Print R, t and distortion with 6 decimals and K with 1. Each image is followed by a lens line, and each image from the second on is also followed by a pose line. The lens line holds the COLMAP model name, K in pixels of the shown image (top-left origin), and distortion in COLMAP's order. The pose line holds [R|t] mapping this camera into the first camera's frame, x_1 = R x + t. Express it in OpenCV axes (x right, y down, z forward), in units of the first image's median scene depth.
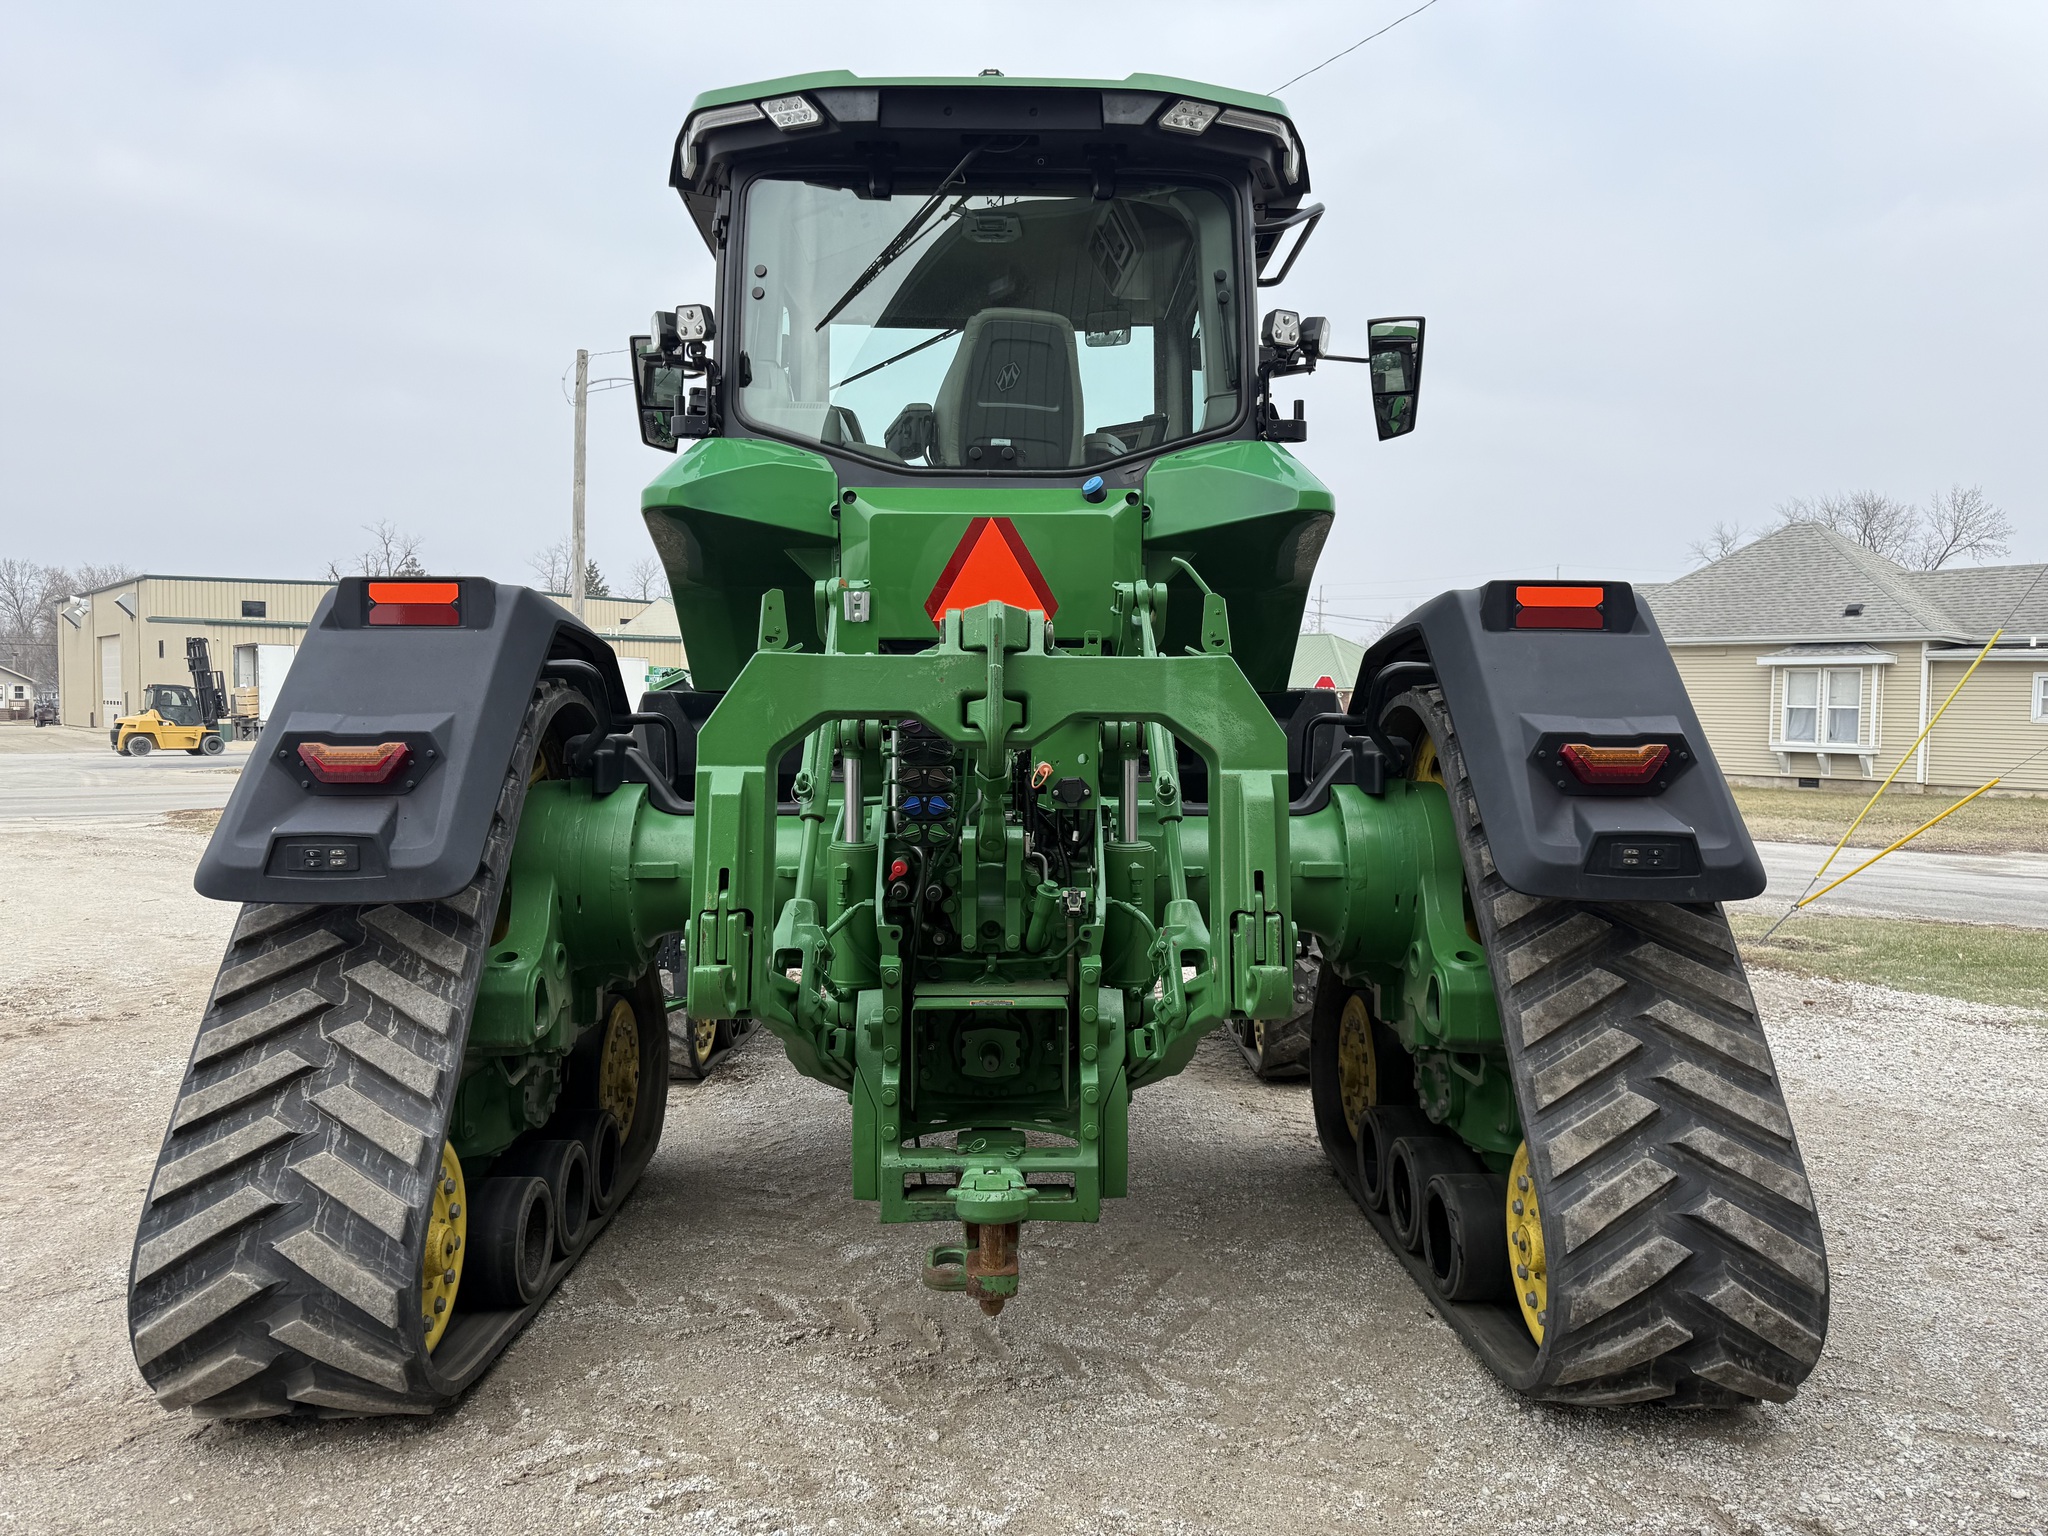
lens RADIAL K [[1371.4, 0, 1024.9], [0, 1371.4, 741.2], [0, 0, 1]] dist [0.045566, -0.080535]
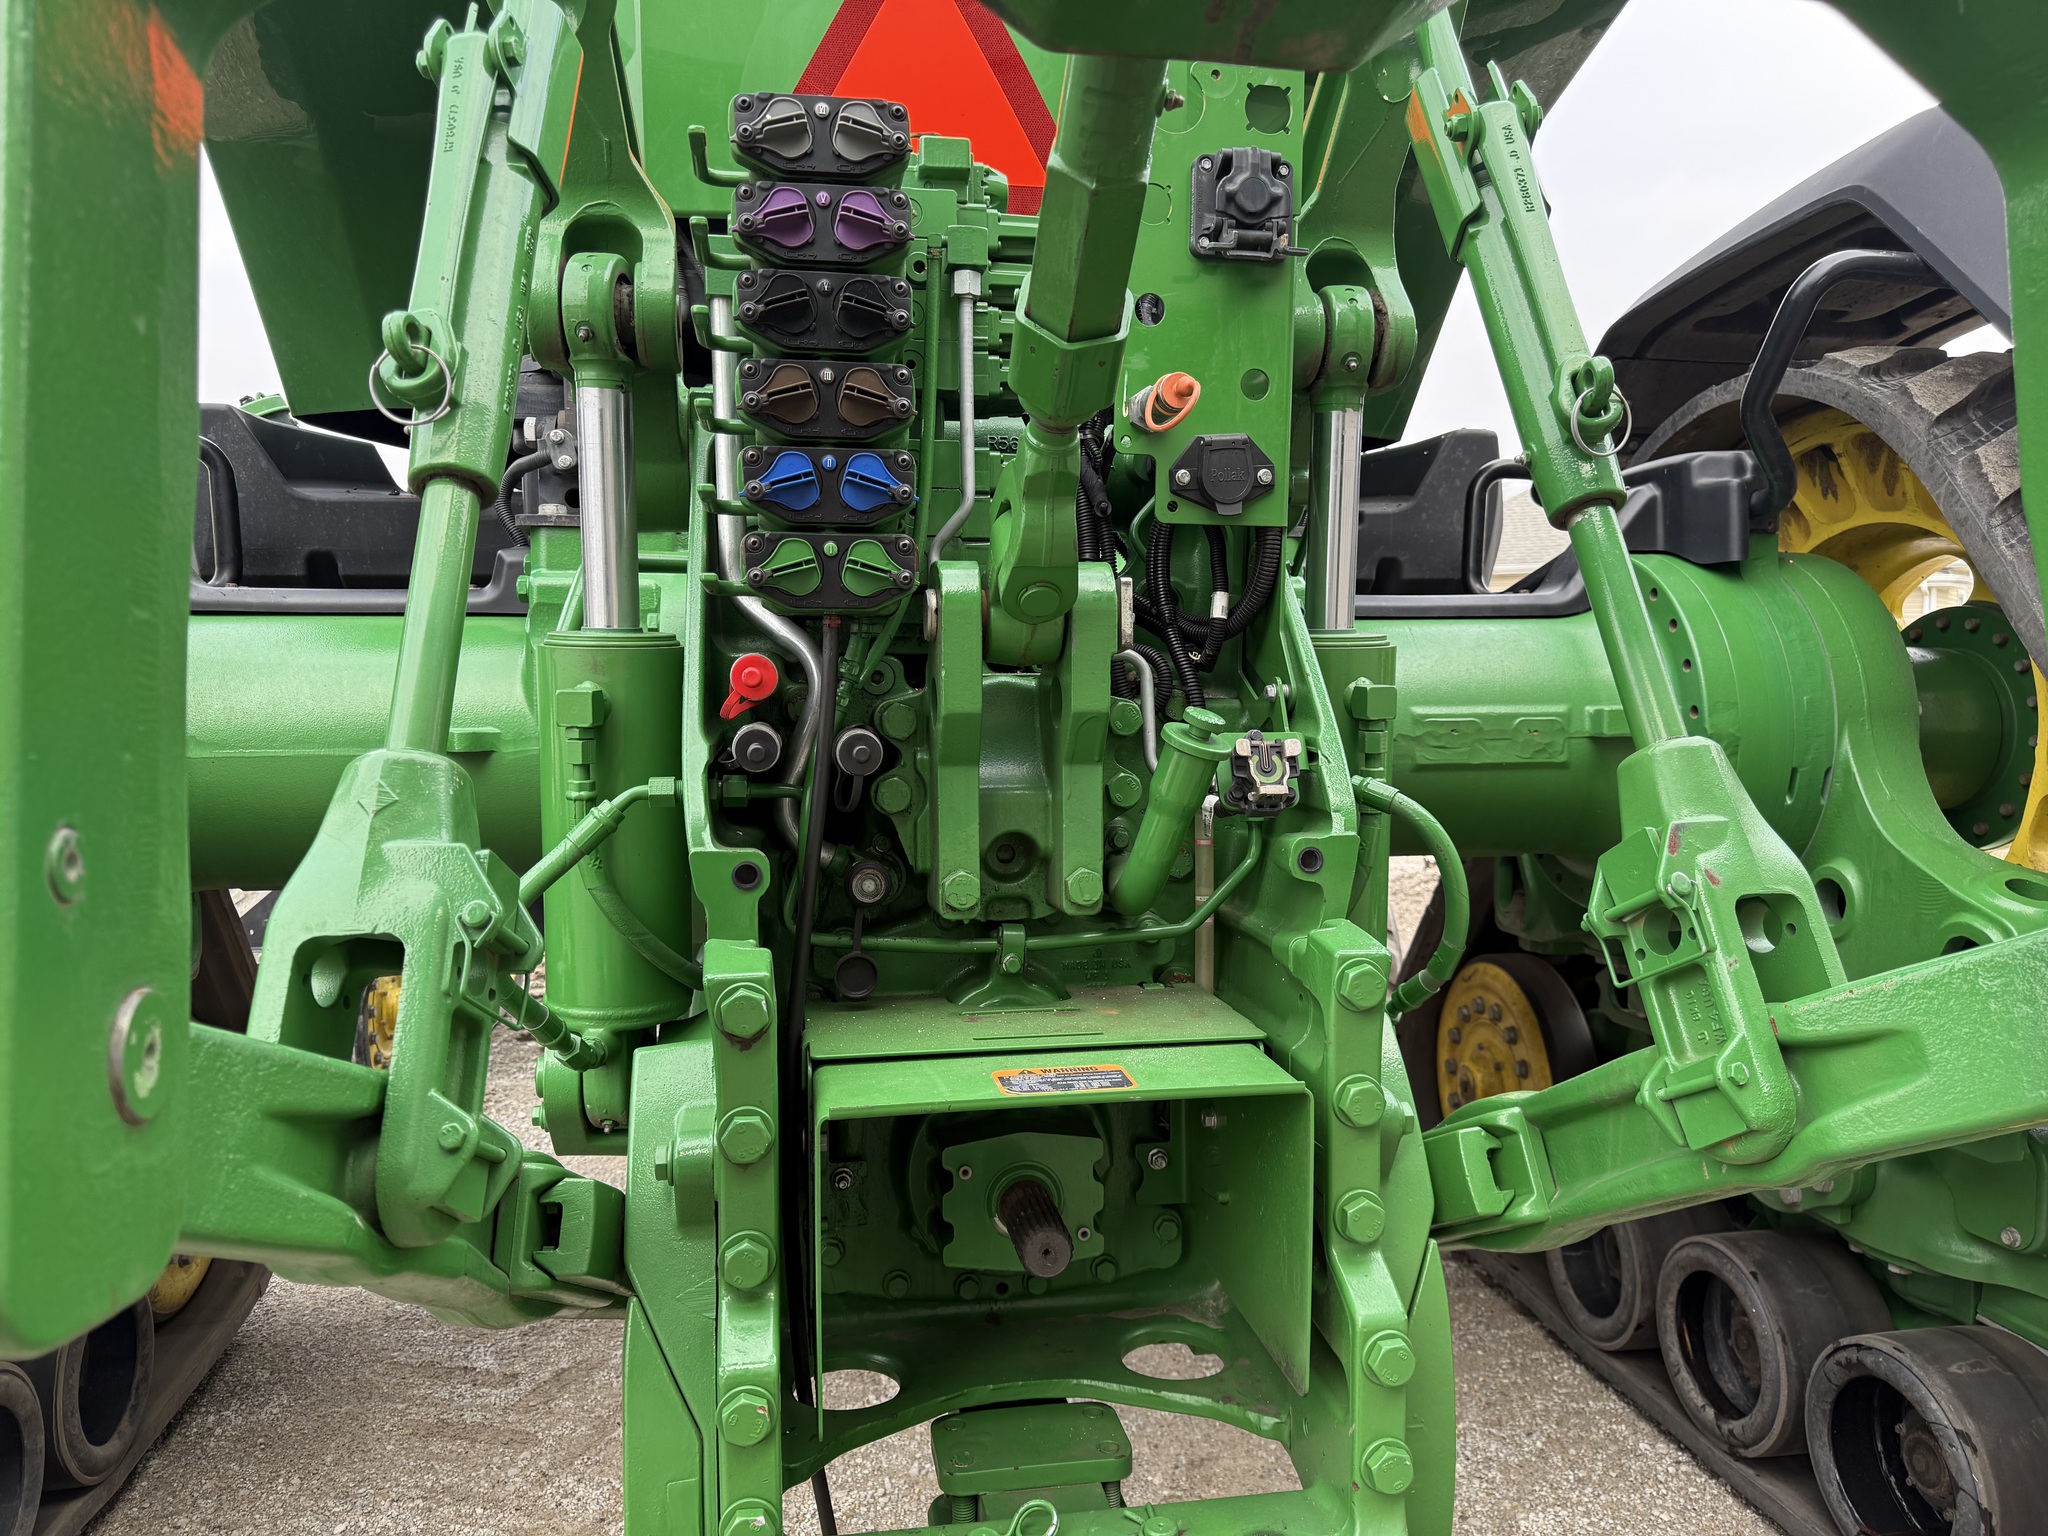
lens RADIAL K [[1400.0, 0, 1024.0], [0, 1400.0, 768.0], [0, 0, 1]] dist [0.039561, -0.055041]
pose [[0.989311, -0.016384, 0.144896, -0.075215], [0.008055, 0.998291, 0.057884, 0.094105], [-0.145597, -0.056098, 0.987752, 0.647042]]
